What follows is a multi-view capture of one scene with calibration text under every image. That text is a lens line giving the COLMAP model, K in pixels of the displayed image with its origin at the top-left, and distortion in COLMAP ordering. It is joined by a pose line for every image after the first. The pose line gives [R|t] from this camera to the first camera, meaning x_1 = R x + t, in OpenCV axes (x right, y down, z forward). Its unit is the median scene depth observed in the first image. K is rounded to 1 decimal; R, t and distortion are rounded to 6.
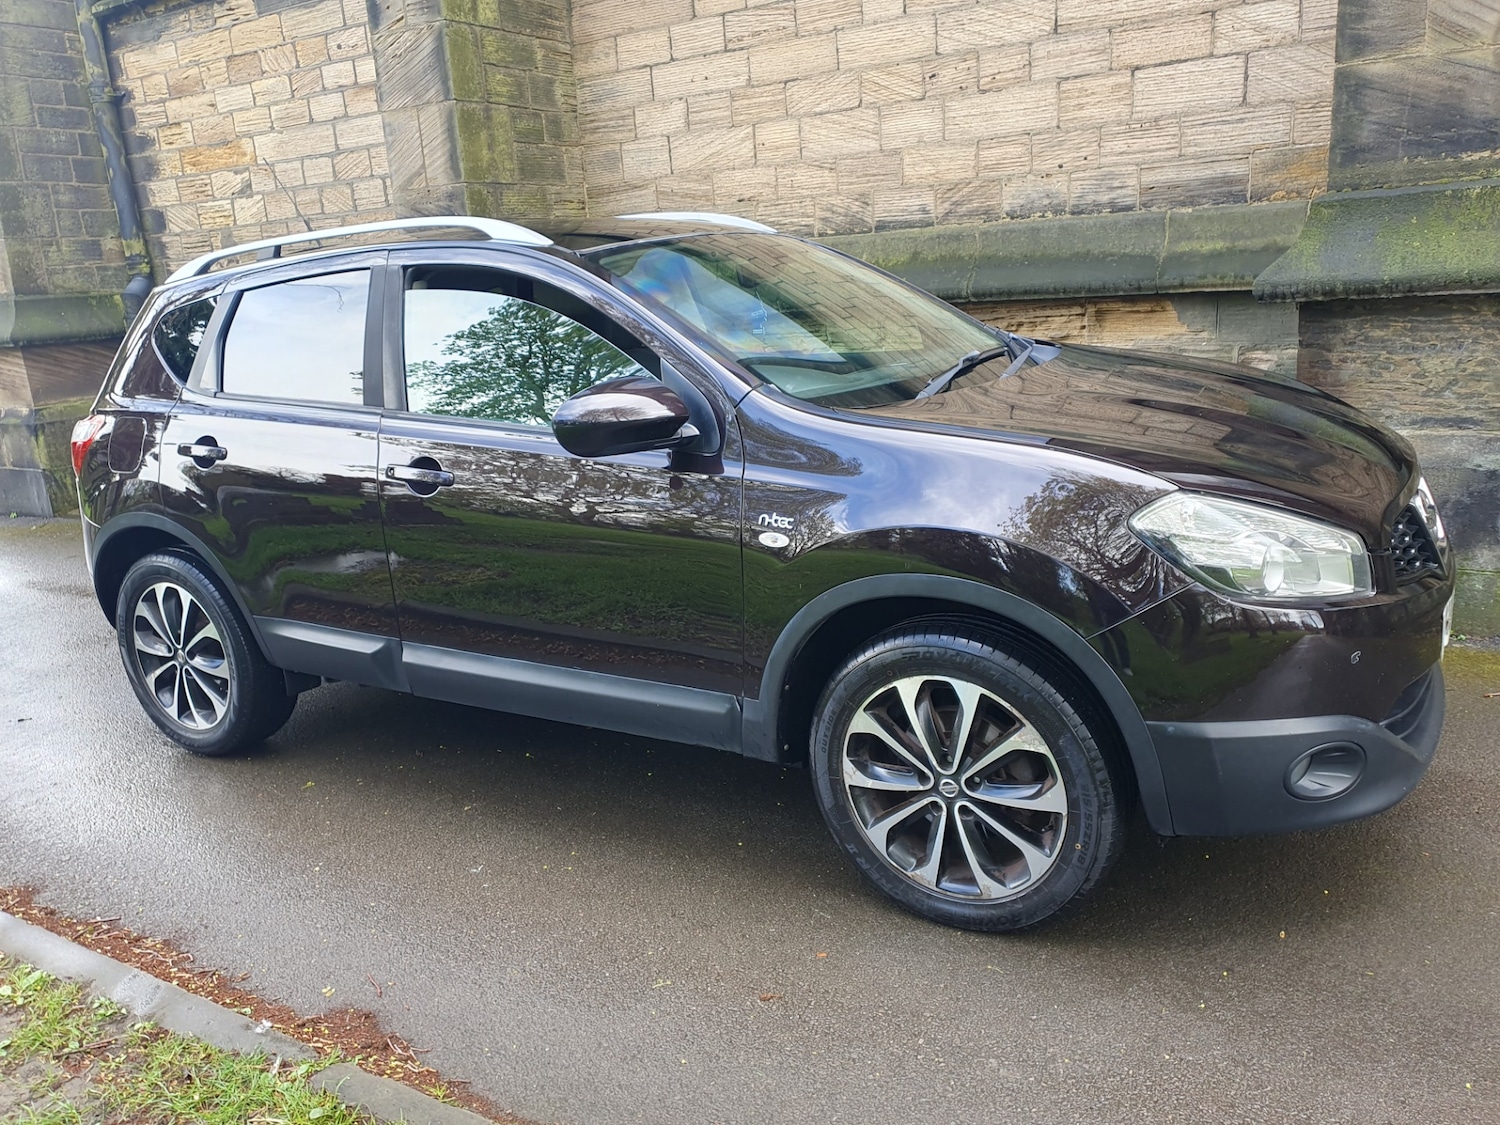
lens RADIAL K [[1129.0, 0, 746.5], [0, 1129.0, 565.9], [0, 0, 1]] dist [0.007538, 0.005058]
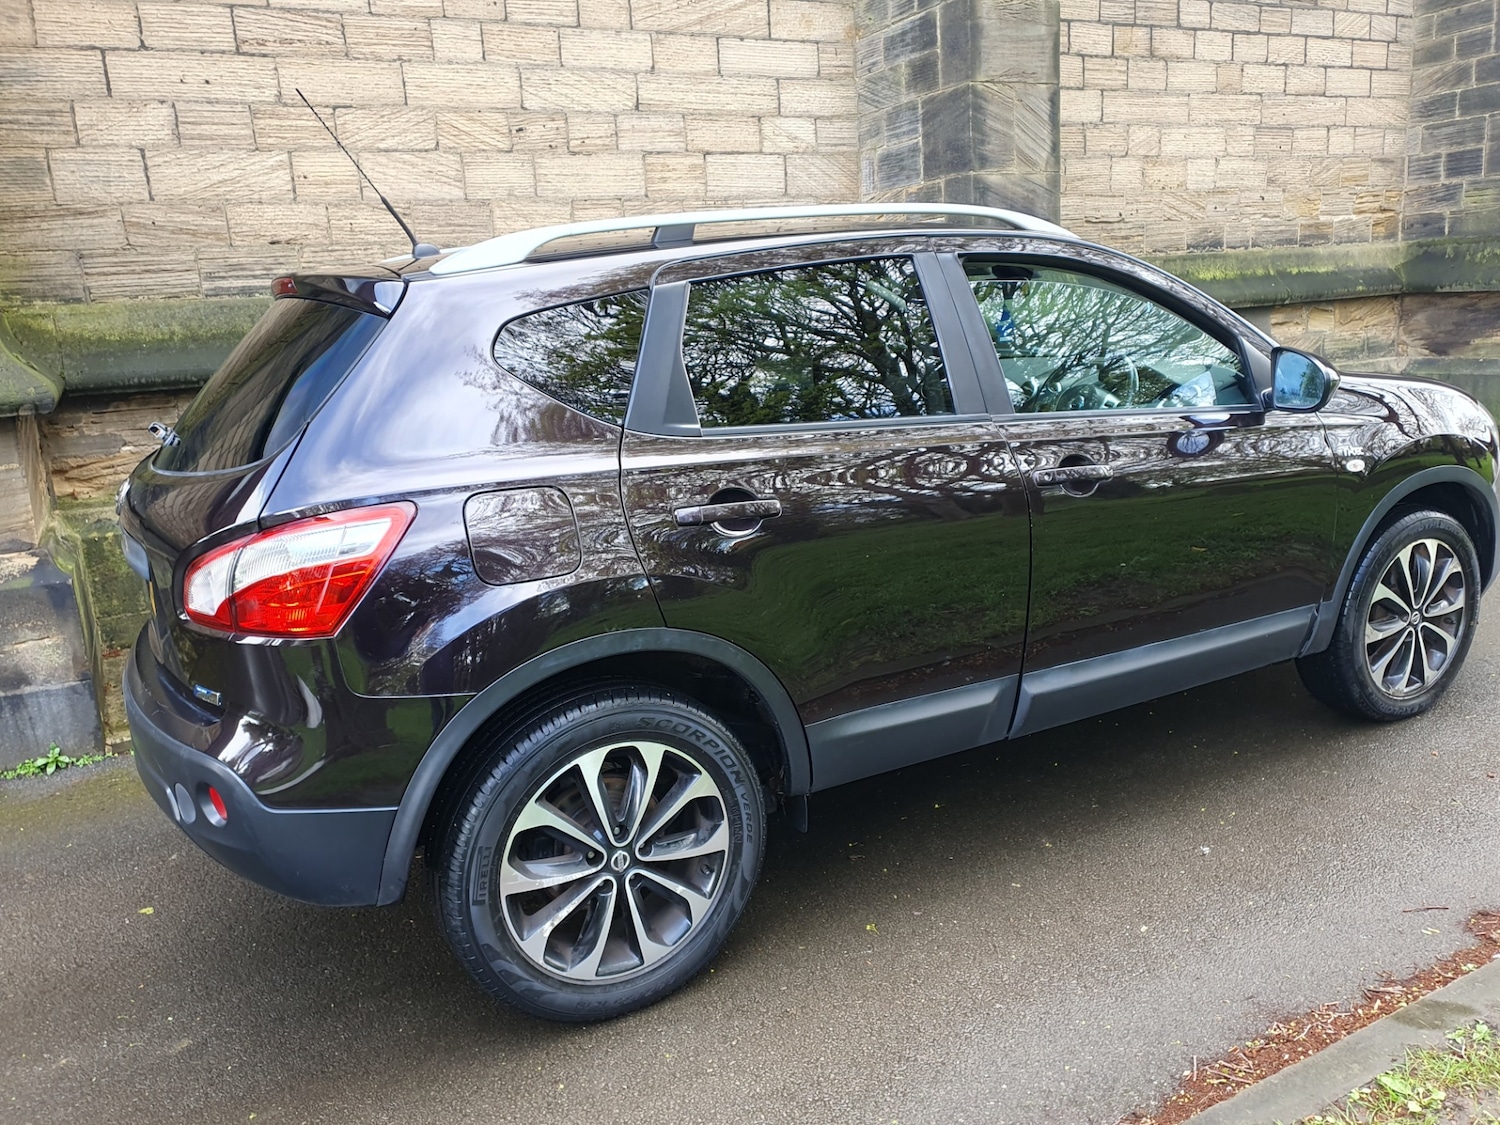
lens RADIAL K [[1181.1, 0, 755.4], [0, 1181.1, 567.4], [0, 0, 1]] dist [0.034810, -0.030679]
pose [[0.504534, -0.154382, 0.849477, -0.639815], [0.246213, 0.968757, 0.029825, -0.050675], [-0.827541, 0.194104, 0.526782, 0.364593]]
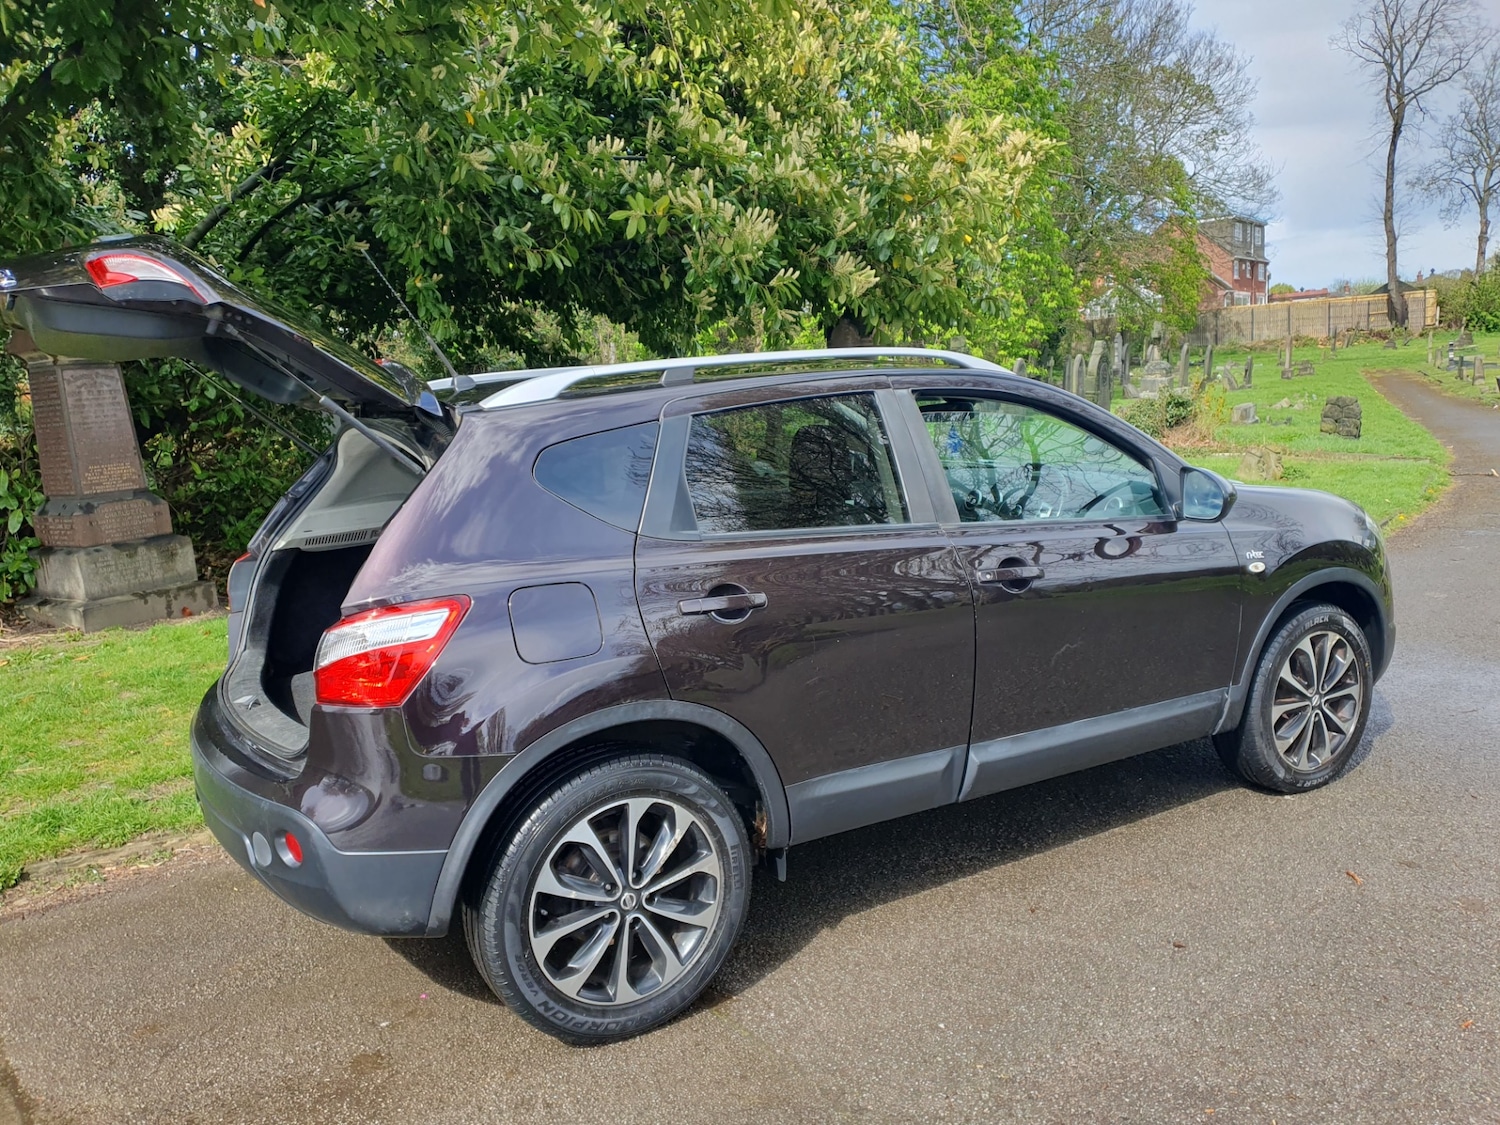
lens RADIAL K [[1181.1, 0, 745.9], [0, 1181.1, 591.8], [0, 0, 1]] dist [0.034810, -0.030679]
pose [[0.483517, -0.100123, 0.869590, -0.715819], [0.244028, 0.969469, -0.024064, -0.050221], [-0.840631, 0.223840, 0.493188, 0.332634]]
